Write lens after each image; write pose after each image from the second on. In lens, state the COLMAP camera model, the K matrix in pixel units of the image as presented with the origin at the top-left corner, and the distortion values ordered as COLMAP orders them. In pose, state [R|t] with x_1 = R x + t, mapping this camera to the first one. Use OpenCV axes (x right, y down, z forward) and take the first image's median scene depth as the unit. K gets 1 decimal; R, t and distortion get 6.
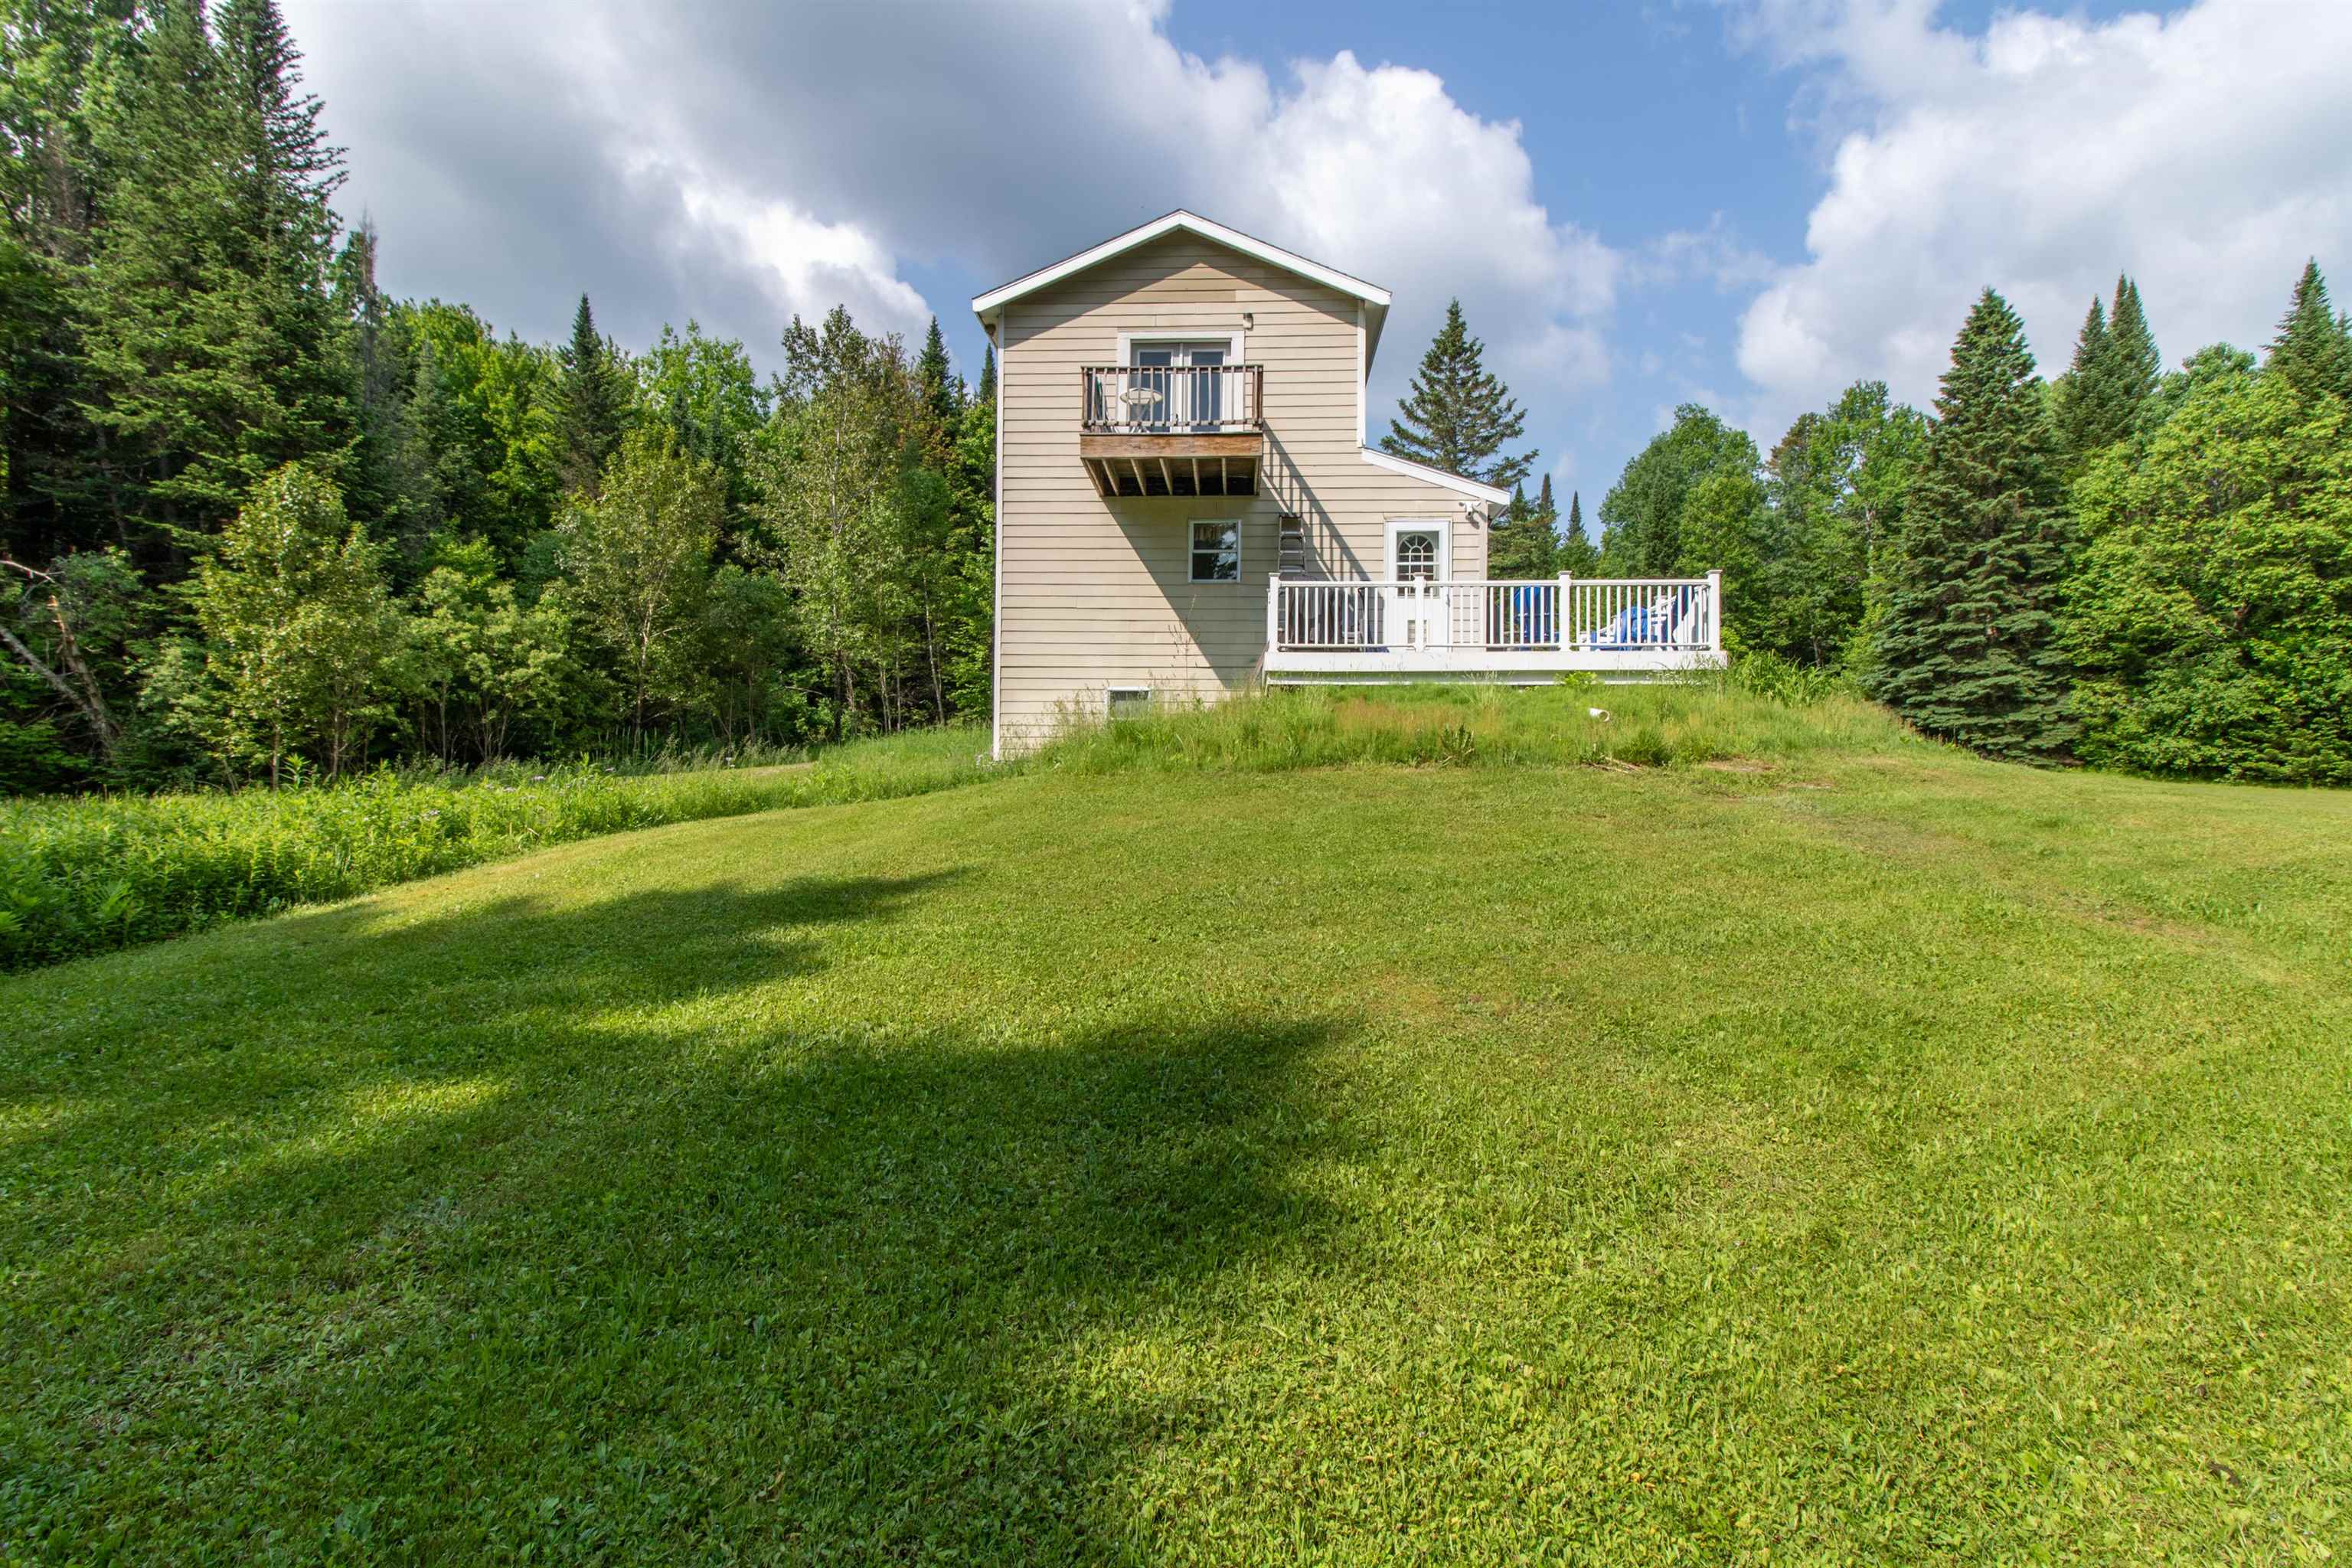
lens RADIAL K [[1090.2, 0, 1176.0], [0, 1090.2, 784.0], [0, 0, 1]] dist [-0.000162, 0.000472]
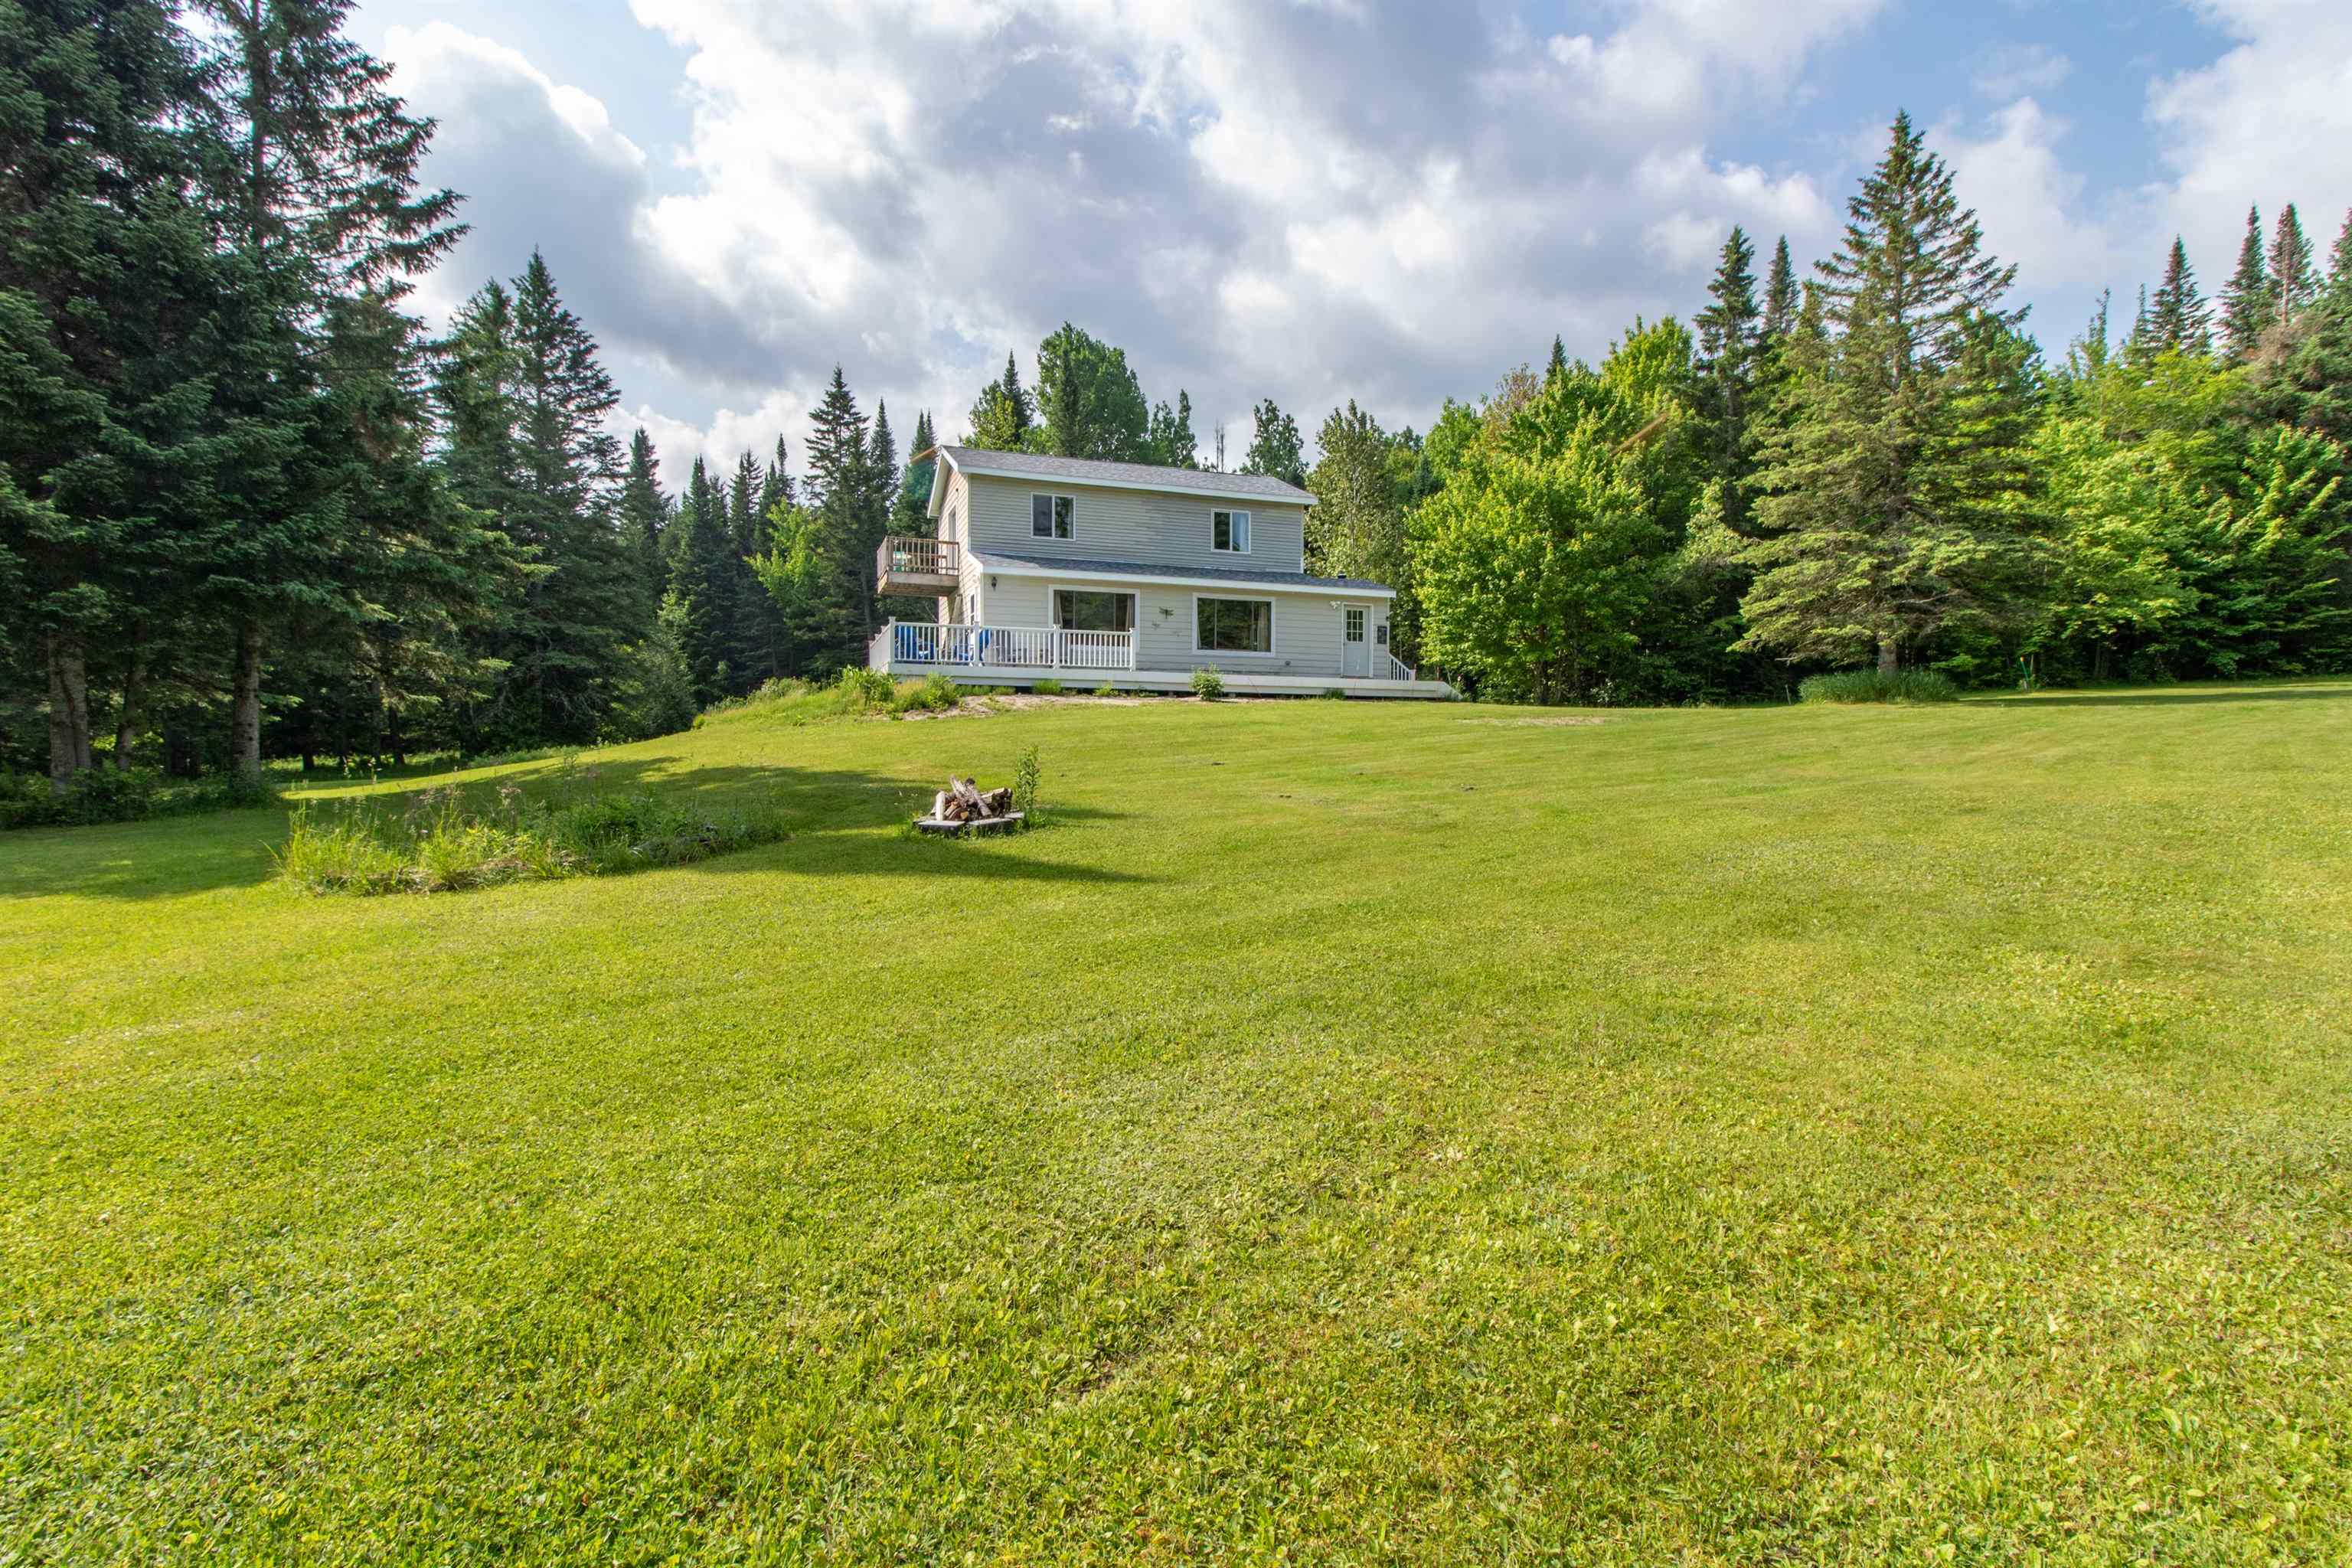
lens RADIAL K [[1093.3, 0, 1175.3], [0, 1093.3, 767.1], [0, 0, 1]] dist [0.000091, -0.000055]
pose [[0.408474, 0.011548, -0.912697, 1.926935], [-0.003339, 0.999932, 0.011157, 0.020242], [0.912764, -0.001510, 0.408485, 0.579443]]
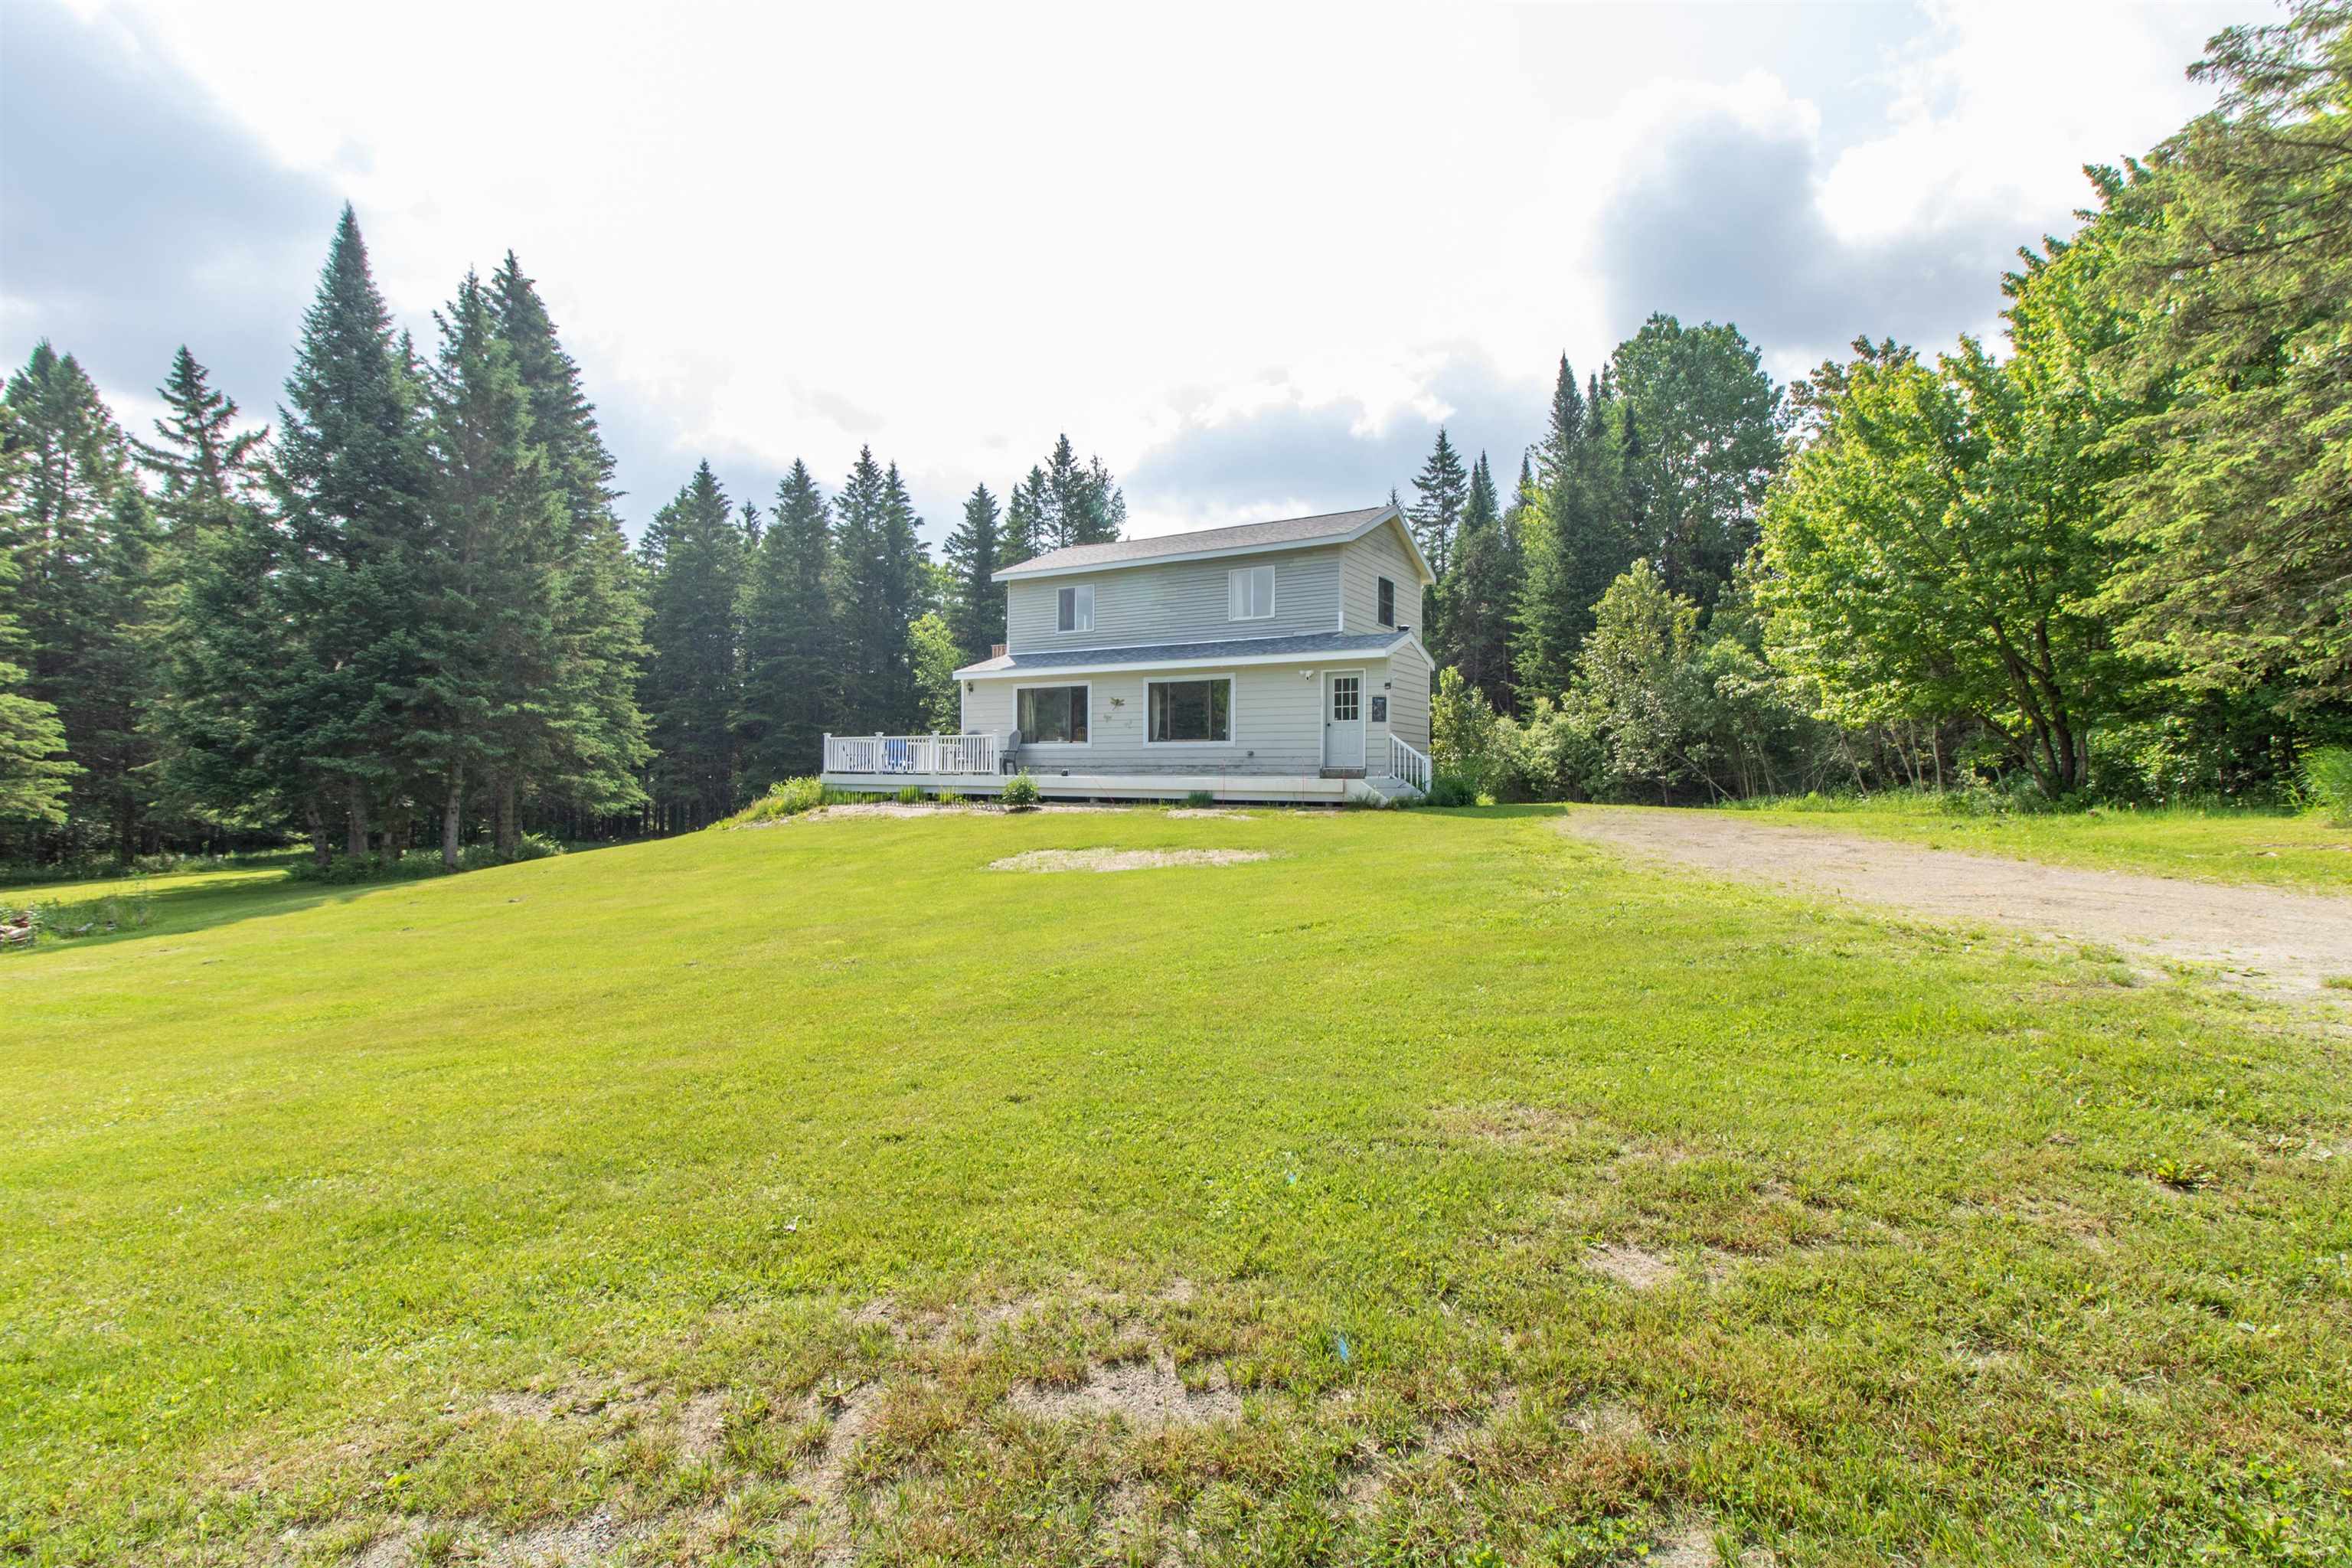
lens RADIAL K [[1076.9, 0, 1177.8], [0, 1076.9, 769.7], [0, 0, 1]] dist [0.000664, 0.000239]
pose [[-0.452481, -0.020272, -0.891544, 1.654586], [-0.013014, 0.999785, -0.016128, -0.088938], [0.891679, 0.004305, -0.452648, 2.073992]]
